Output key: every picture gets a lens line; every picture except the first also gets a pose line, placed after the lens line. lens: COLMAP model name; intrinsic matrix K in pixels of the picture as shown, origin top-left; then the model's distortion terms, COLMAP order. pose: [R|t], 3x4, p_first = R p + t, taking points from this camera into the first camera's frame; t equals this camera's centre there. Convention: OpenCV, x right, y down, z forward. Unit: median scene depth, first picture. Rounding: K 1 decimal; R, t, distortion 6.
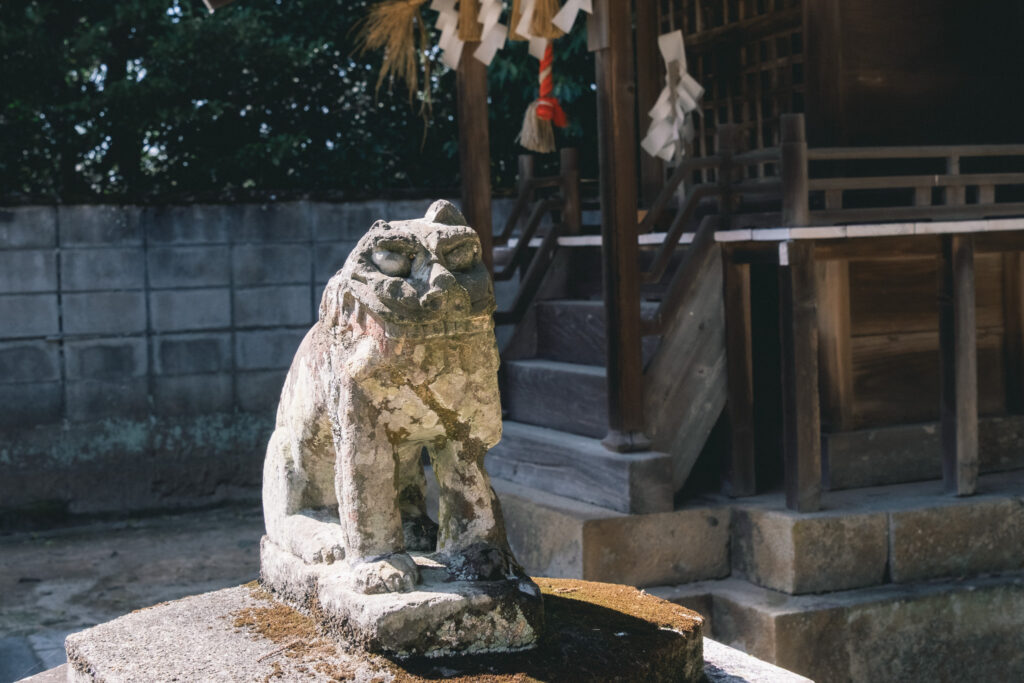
lens RADIAL K [[1521.8, 0, 512.0], [0, 1521.8, 341.5], [0, 0, 1]] dist [0.017612, 0.018280]
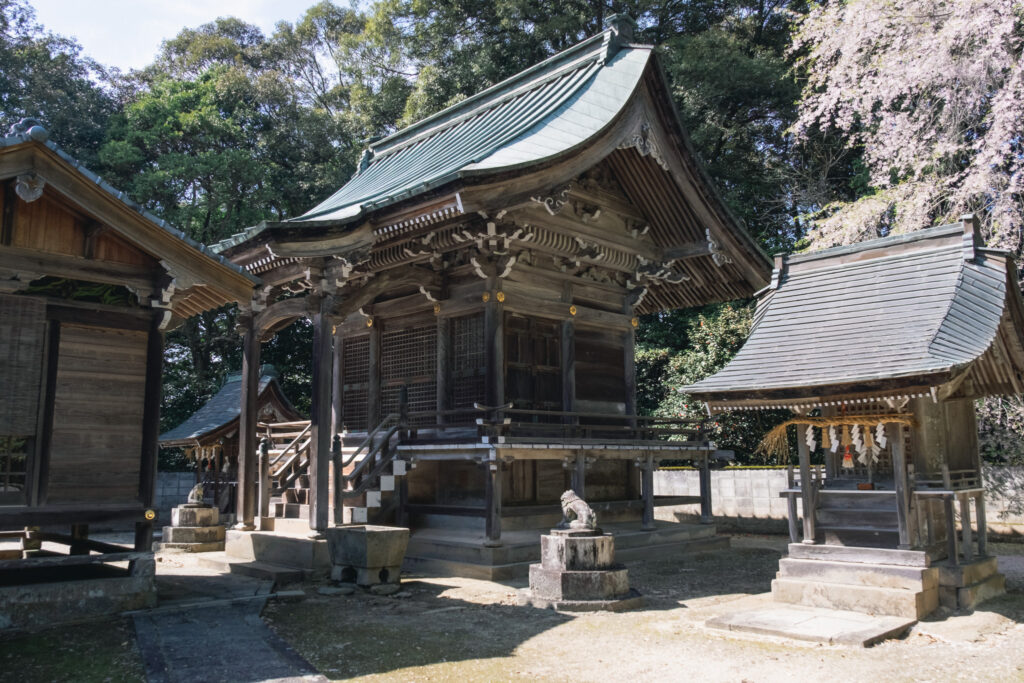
lens RADIAL K [[835.0, 0, 512.0], [0, 835.0, 341.5], [0, 0, 1]] dist [-0.016786, -0.005464]
pose [[0.938753, 0.069824, 0.337442, -0.006844], [0.004909, 0.976446, -0.215705, 0.169774], [-0.344555, 0.204150, 0.916299, -3.911305]]
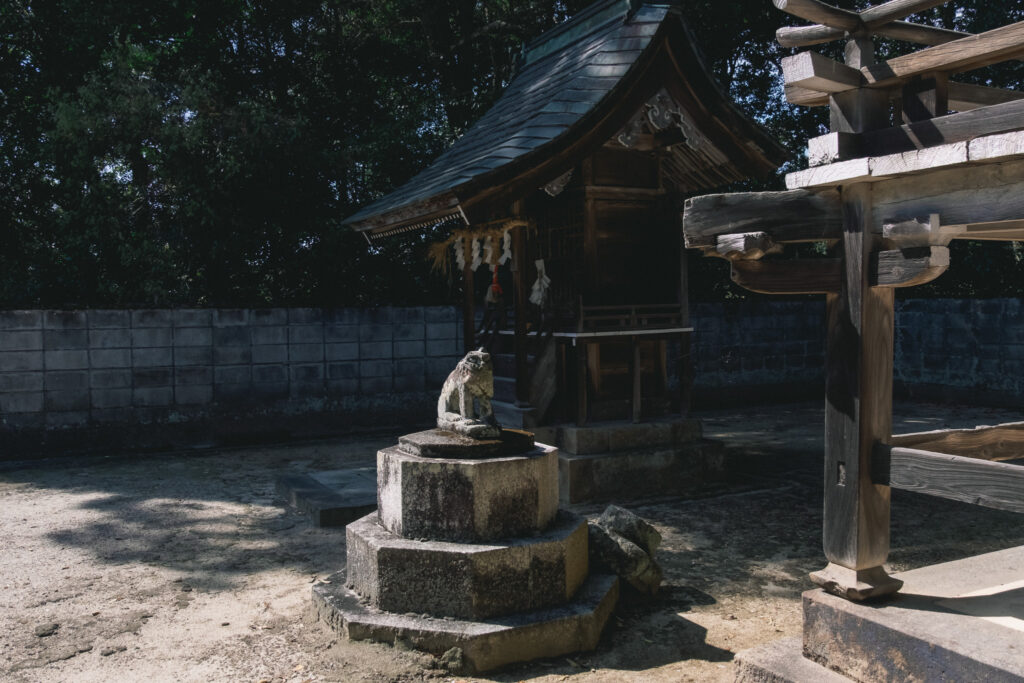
lens RADIAL K [[835.0, 0, 512.0], [0, 835.0, 341.5], [0, 0, 1]] dist [-0.016786, -0.005464]
pose [[0.998370, 0.011679, 0.055857, -0.033386], [-0.010389, 0.999674, -0.023332, -0.016208], [-0.056111, 0.022713, 0.998166, -0.572887]]
